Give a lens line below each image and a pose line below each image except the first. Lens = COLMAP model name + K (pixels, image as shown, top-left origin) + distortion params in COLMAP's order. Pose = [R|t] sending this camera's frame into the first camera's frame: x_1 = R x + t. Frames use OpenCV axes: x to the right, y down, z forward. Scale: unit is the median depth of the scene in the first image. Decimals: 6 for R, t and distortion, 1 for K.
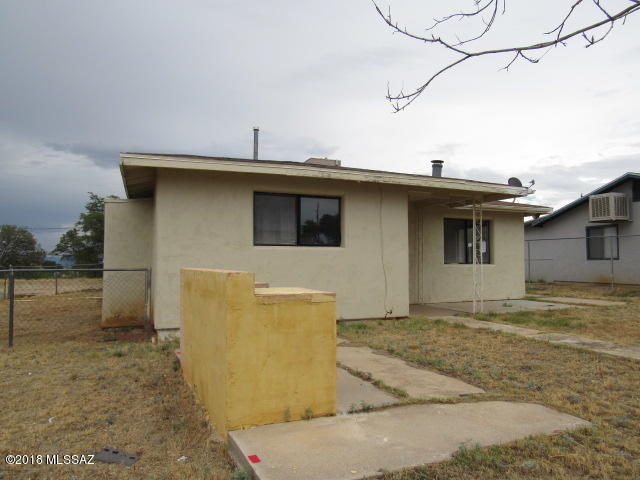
lens RADIAL K [[459.2, 0, 324.0], [0, 459.2, 244.6], [0, 0, 1]] dist [-0.027377, 0.011908]
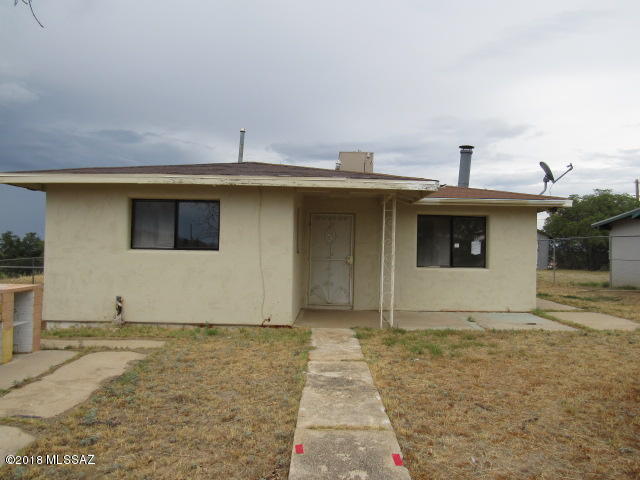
lens RADIAL K [[459.2, 0, 321.8], [0, 459.2, 240.1], [0, 0, 1]] dist [-0.027377, 0.011908]
pose [[0.925525, 0.007138, -0.378620, 0.597681], [-0.001408, 0.999880, 0.015410, -0.032448], [0.378685, -0.013729, 0.925424, 0.159686]]
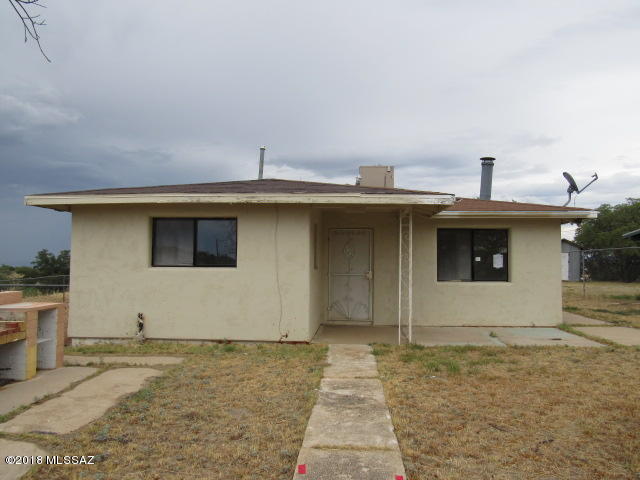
lens RADIAL K [[459.2, 0, 321.3], [0, 459.2, 241.0], [0, 0, 1]] dist [-0.027377, 0.011908]
pose [[0.901682, -0.016448, -0.432086, 0.617772], [0.011998, 0.999843, -0.013022, -0.036466], [0.432233, 0.006558, 0.901738, 0.166340]]
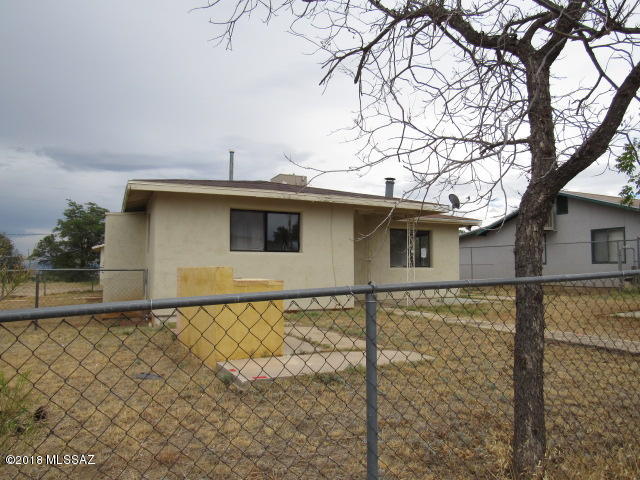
lens RADIAL K [[459.2, 0, 320.6], [0, 459.2, 239.7], [0, 0, 1]] dist [-0.027377, 0.011908]
pose [[0.998733, 0.004332, 0.050129, 0.030340], [-0.003114, 0.999699, -0.024353, 0.000521], [-0.050219, 0.024166, 0.998446, -0.254394]]
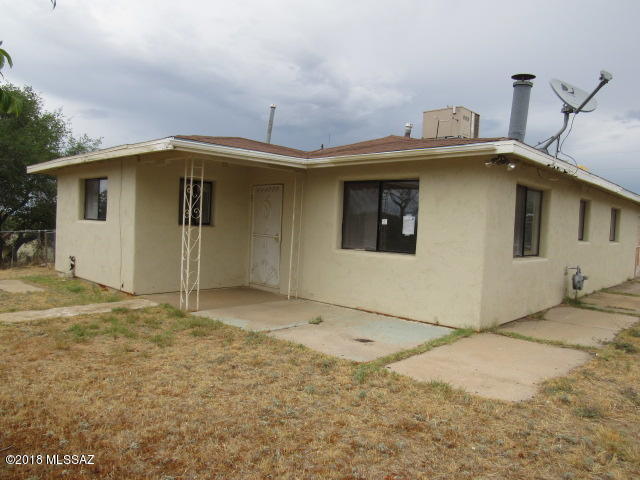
lens RADIAL K [[459.2, 0, 325.2], [0, 459.2, 234.8], [0, 0, 1]] dist [-0.027377, 0.011908]
pose [[0.426048, 0.036719, -0.903955, 1.230518], [-0.005379, 0.999261, 0.038055, -0.006819], [0.904685, -0.011351, 0.425930, 0.970992]]
